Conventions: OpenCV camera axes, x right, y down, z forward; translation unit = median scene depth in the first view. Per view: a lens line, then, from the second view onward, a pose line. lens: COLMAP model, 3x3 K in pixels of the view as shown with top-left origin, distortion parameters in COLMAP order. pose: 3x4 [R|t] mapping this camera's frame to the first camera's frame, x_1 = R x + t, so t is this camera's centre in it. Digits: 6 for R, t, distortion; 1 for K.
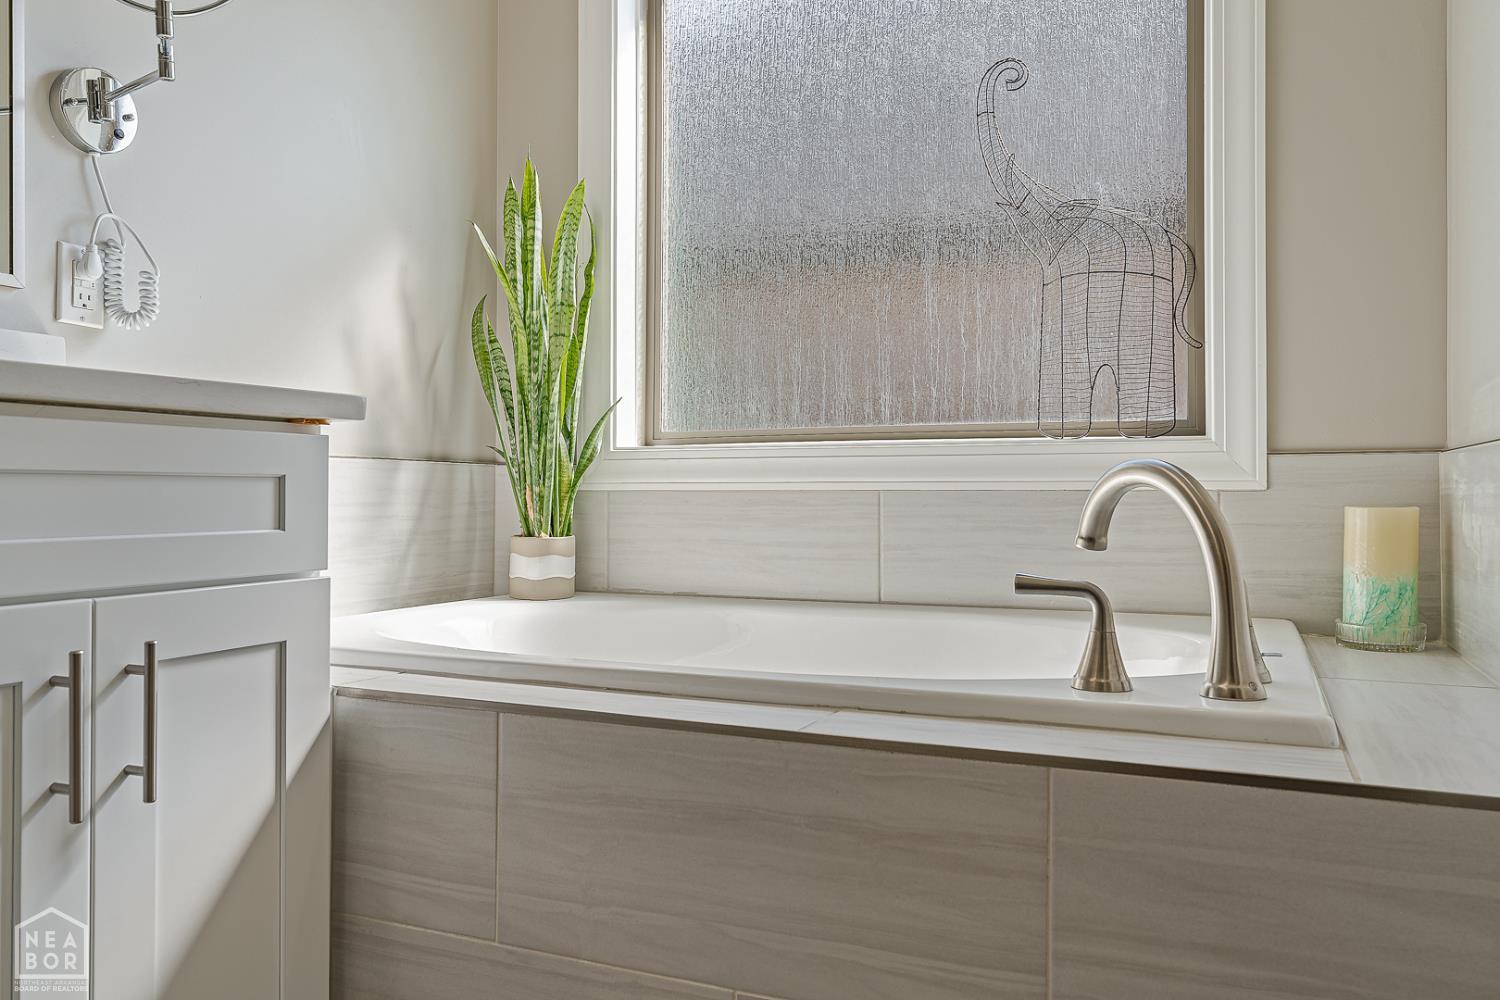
lens RADIAL K [[1104.0, 0, 750.0], [0, 1104.0, 500.0], [0, 0, 1]] dist [0.004540, 0.004302]
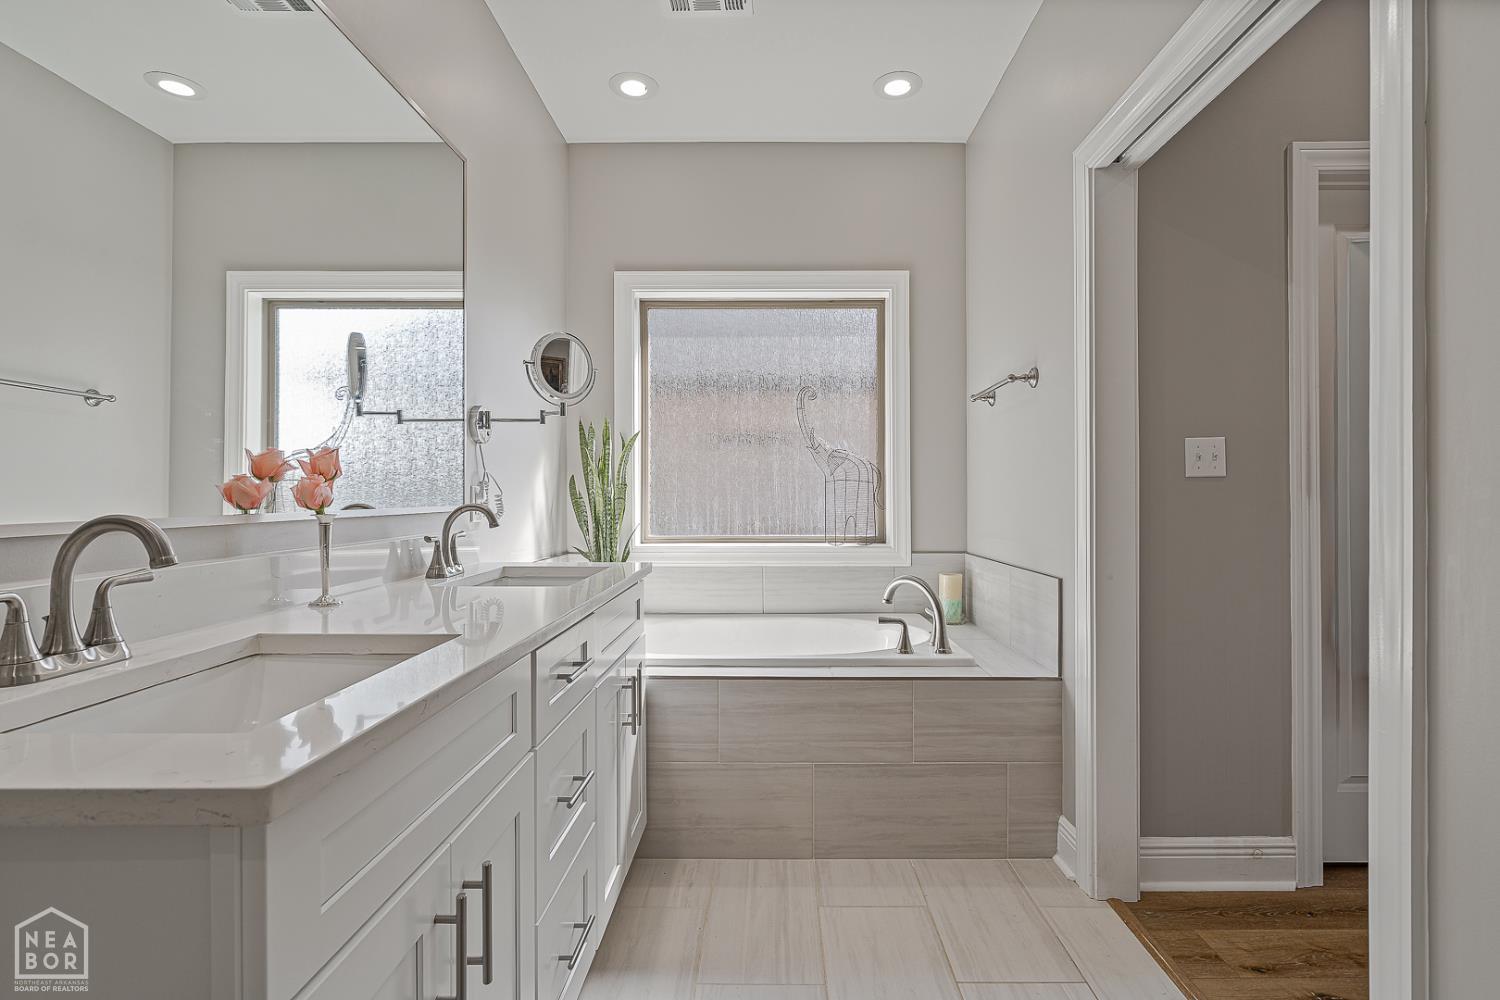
lens RADIAL K [[713.7, 0, 750.0], [0, 713.7, 500.0], [0, 0, 1]] dist [-0.000338, -0.000011]
pose [[0.922082, -0.006577, 0.386939, -0.666399], [0.005028, 0.999975, 0.005015, -0.211542], [-0.386962, -0.002679, 0.922092, -0.539667]]
